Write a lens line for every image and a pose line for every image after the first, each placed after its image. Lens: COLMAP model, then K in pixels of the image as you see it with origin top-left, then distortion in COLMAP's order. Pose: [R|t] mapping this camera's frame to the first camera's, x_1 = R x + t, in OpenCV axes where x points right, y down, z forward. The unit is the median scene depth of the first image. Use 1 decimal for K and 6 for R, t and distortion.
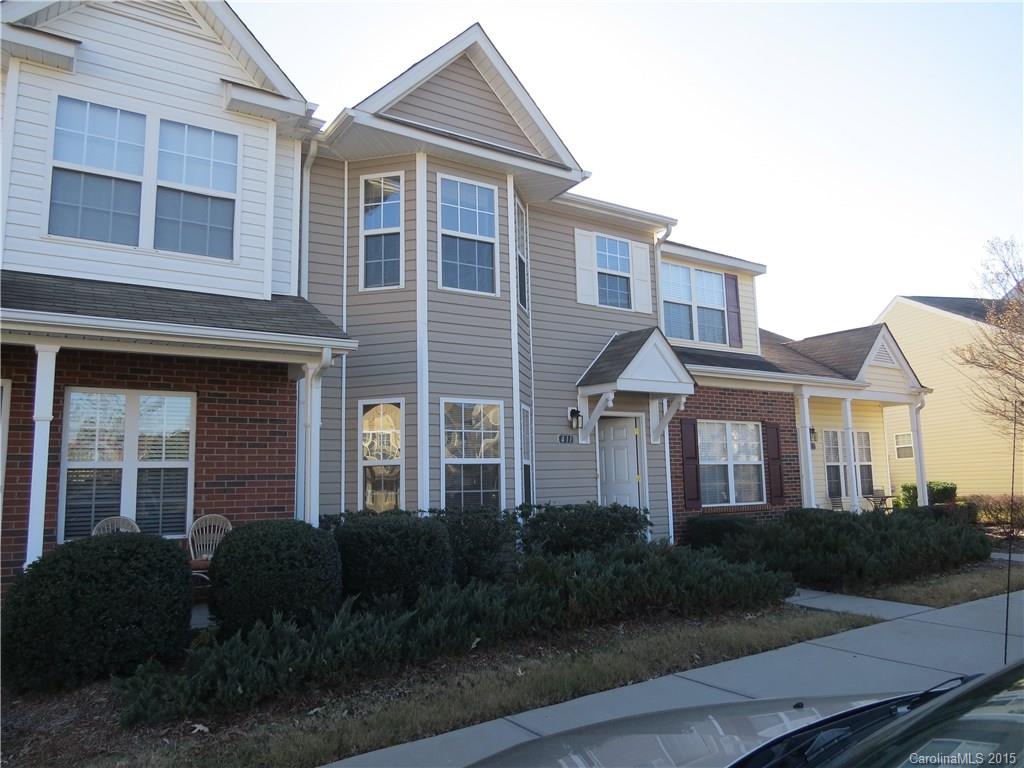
lens RADIAL K [[731.3, 0, 519.2], [0, 731.3, 382.1], [0, 0, 1]] dist [-0.021260, 0.002193]
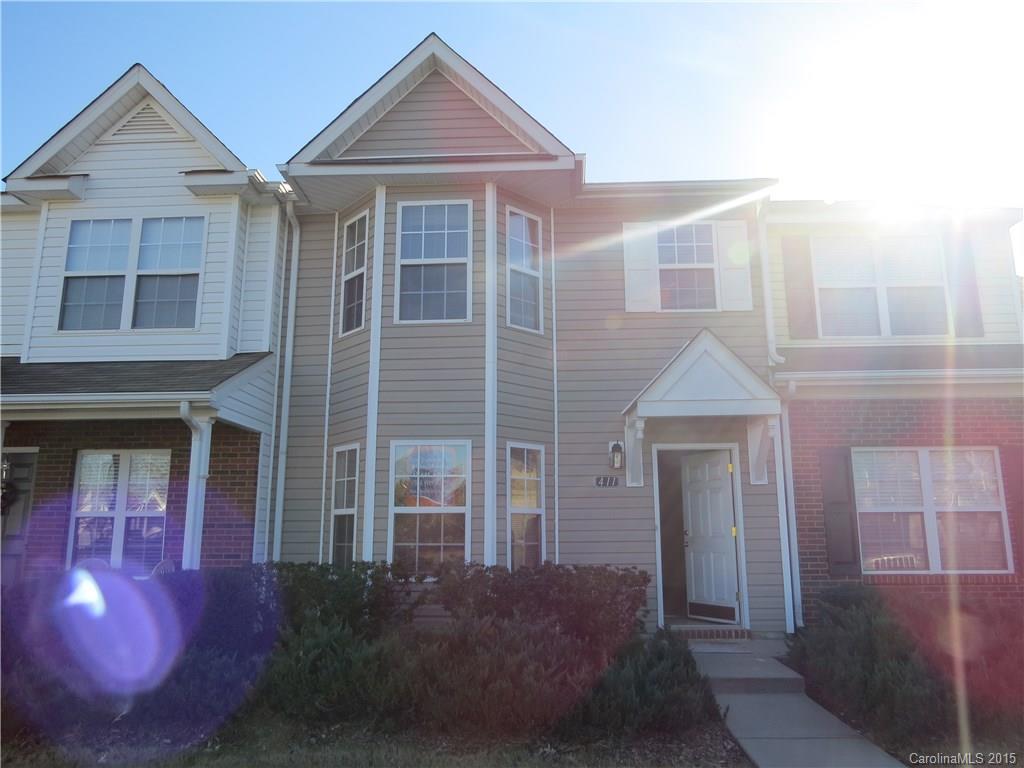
lens RADIAL K [[731.3, 0, 511.4], [0, 731.3, 386.4], [0, 0, 1]] dist [-0.021260, 0.002193]
pose [[0.807944, -0.097860, -0.581076, 0.569427], [0.067645, 0.994997, -0.073514, 0.031734], [0.585364, 0.020088, 0.810522, 0.348280]]
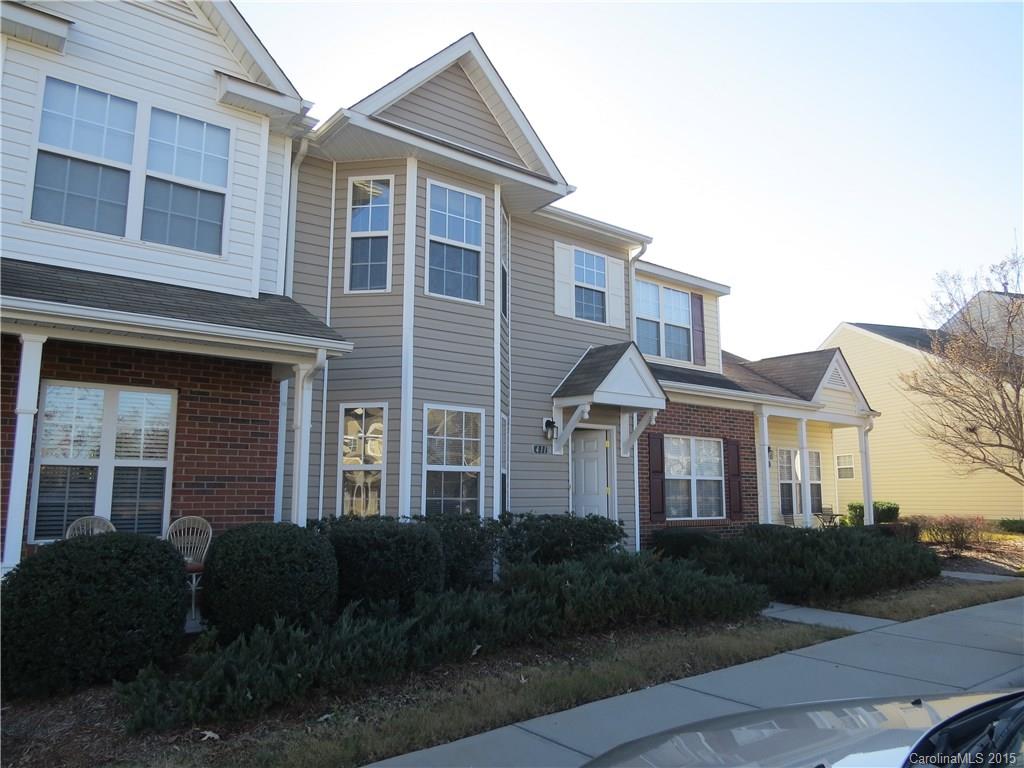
lens RADIAL K [[731.3, 0, 518.2], [0, 731.3, 383.8], [0, 0, 1]] dist [-0.021260, 0.002193]
pose [[0.996300, 0.036128, 0.077976, -0.059887], [-0.035094, 0.999277, -0.014594, 0.003917], [-0.078447, 0.011804, 0.996848, -0.001733]]
